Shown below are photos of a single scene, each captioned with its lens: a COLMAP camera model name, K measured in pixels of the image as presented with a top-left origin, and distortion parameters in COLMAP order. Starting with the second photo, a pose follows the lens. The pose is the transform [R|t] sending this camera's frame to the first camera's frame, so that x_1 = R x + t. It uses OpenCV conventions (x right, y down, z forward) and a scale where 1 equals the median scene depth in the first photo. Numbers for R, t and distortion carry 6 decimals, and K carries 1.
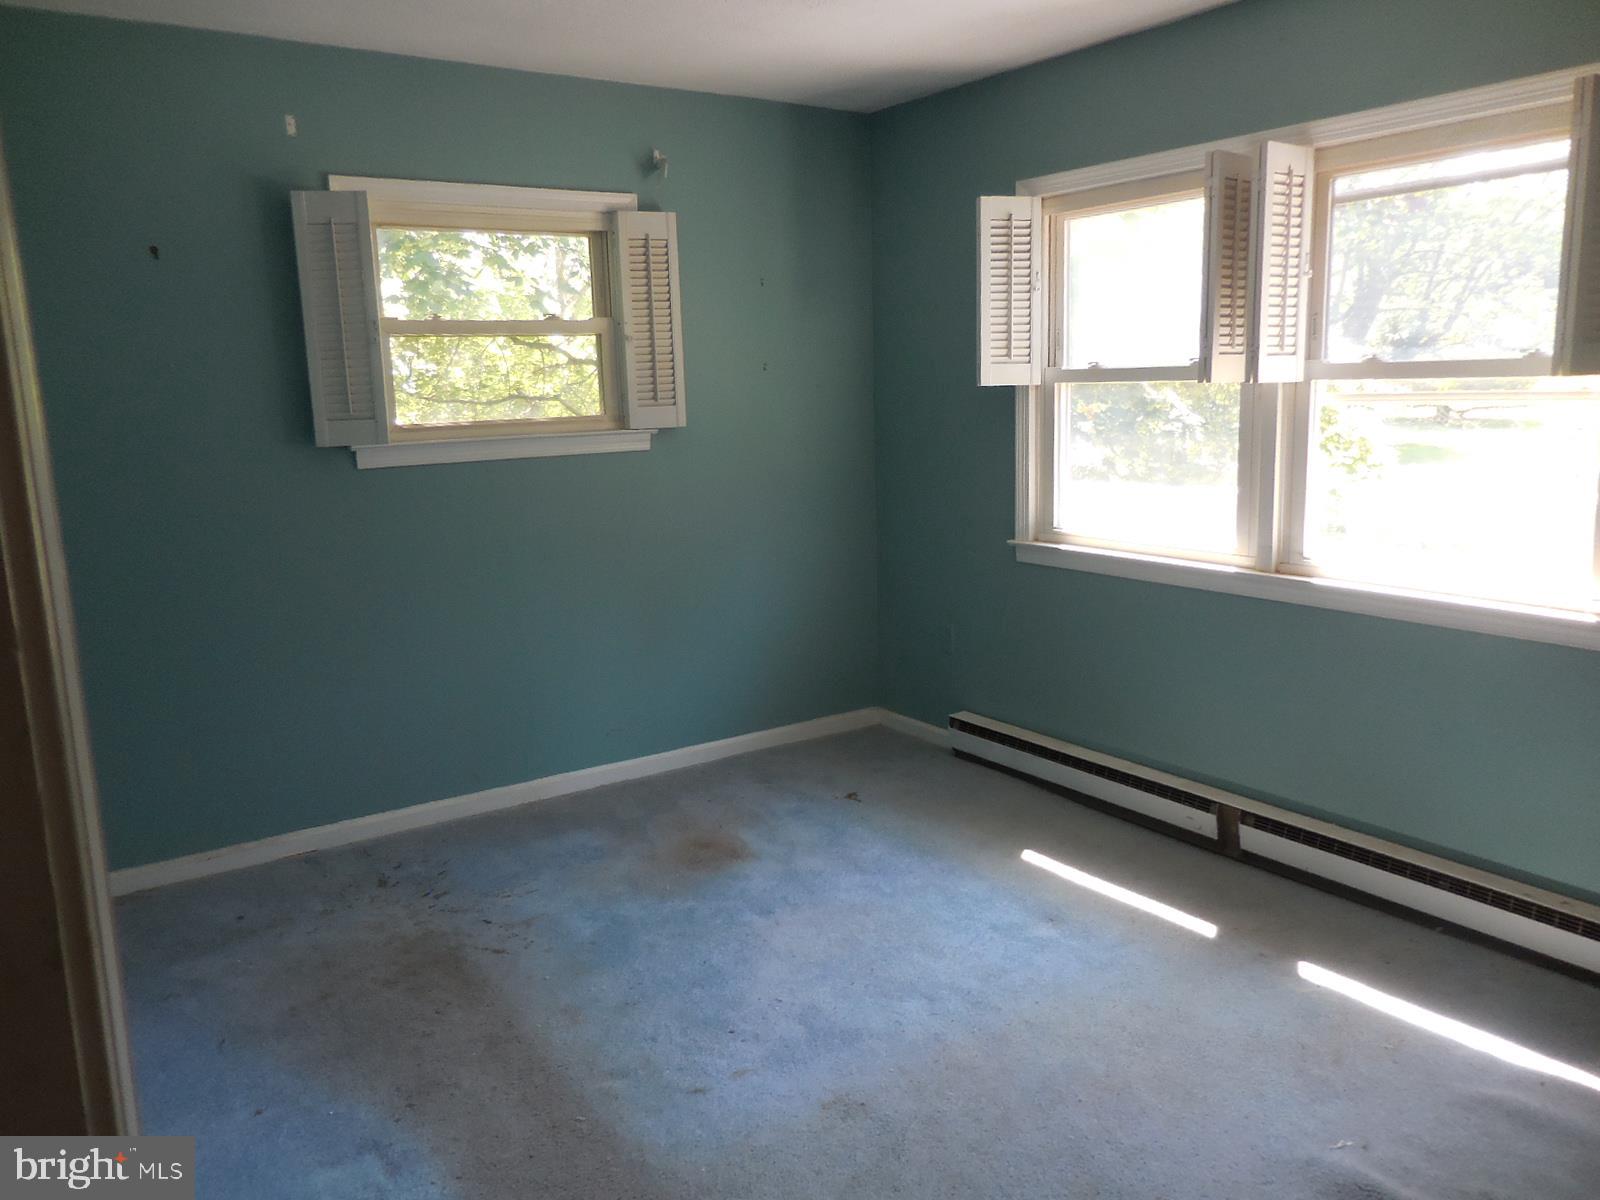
lens RADIAL K [[1243.6, 0, 800.0], [0, 1243.6, 600.0], [0, 0, 1]] dist [0.024346, 0.005164]
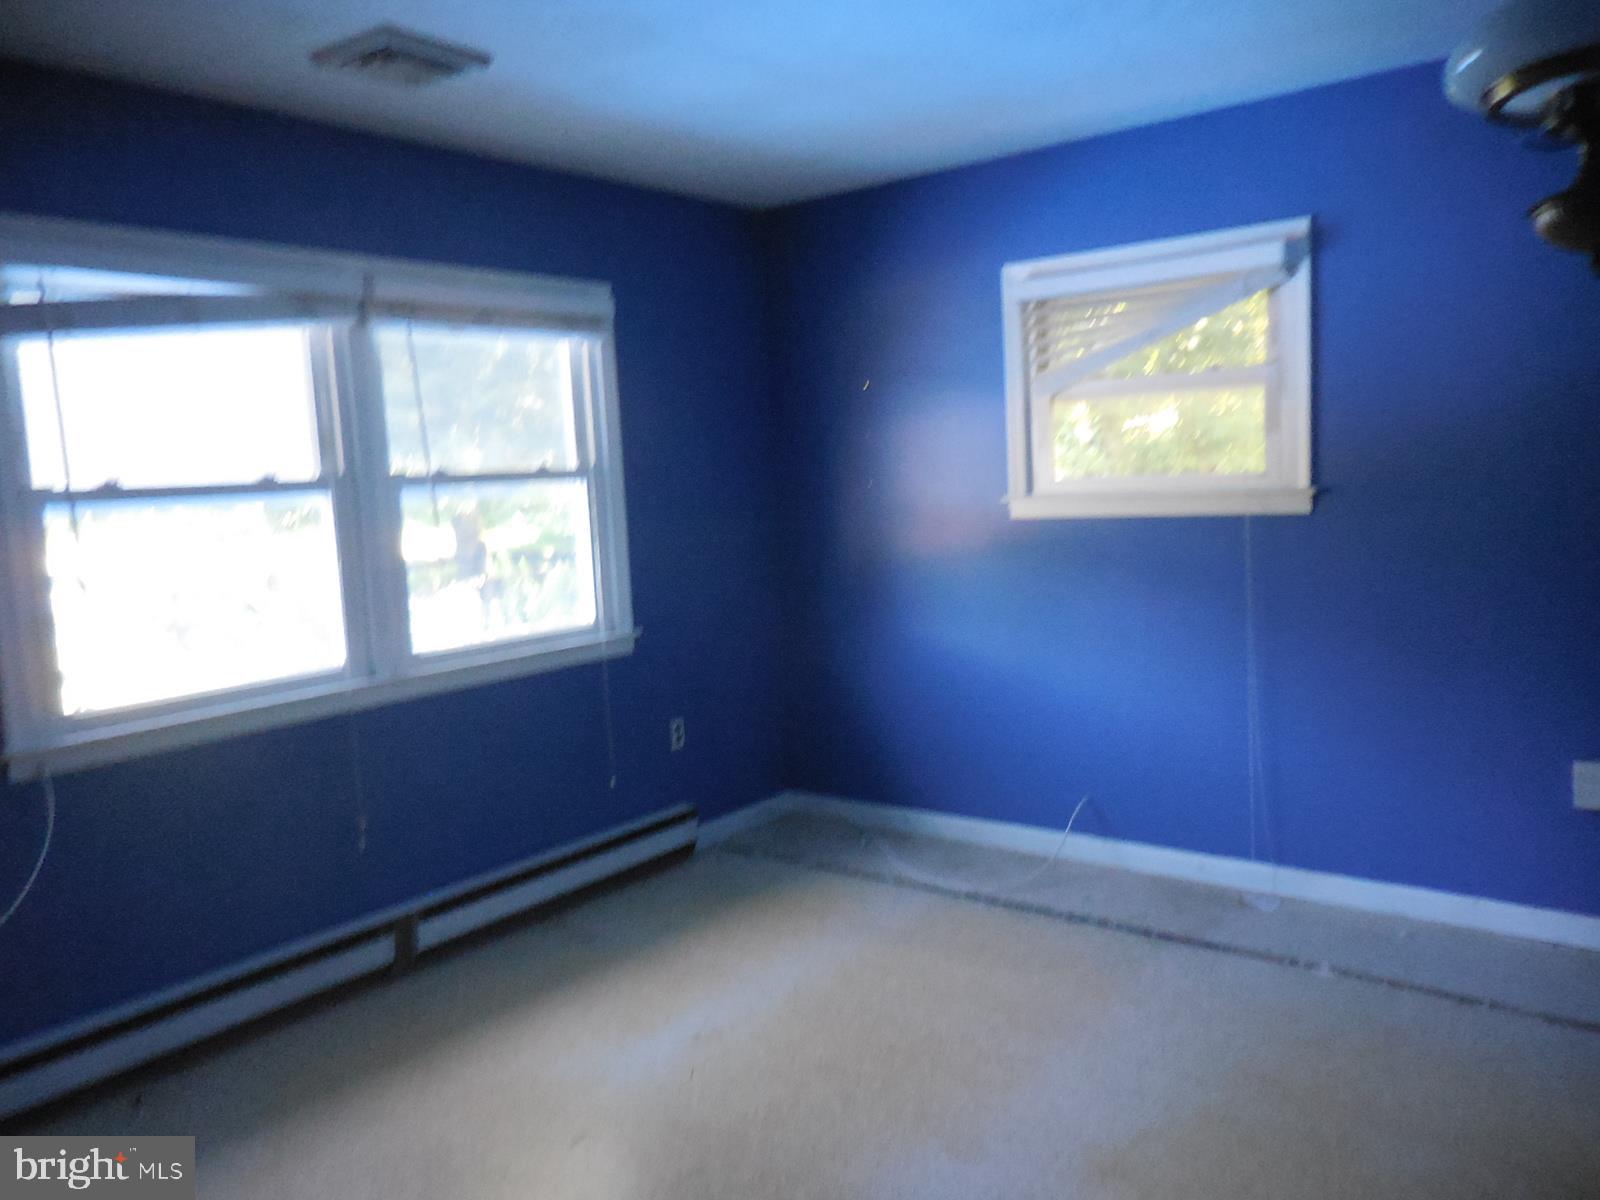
lens RADIAL K [[1243.6, 0, 800.0], [0, 1243.6, 600.0], [0, 0, 1]] dist [0.024346, 0.005164]
pose [[-0.313047, -0.056228, 0.948072, -0.663050], [0.231729, 0.963554, 0.133662, -0.132937], [-0.921034, 0.261538, -0.288608, 0.907376]]
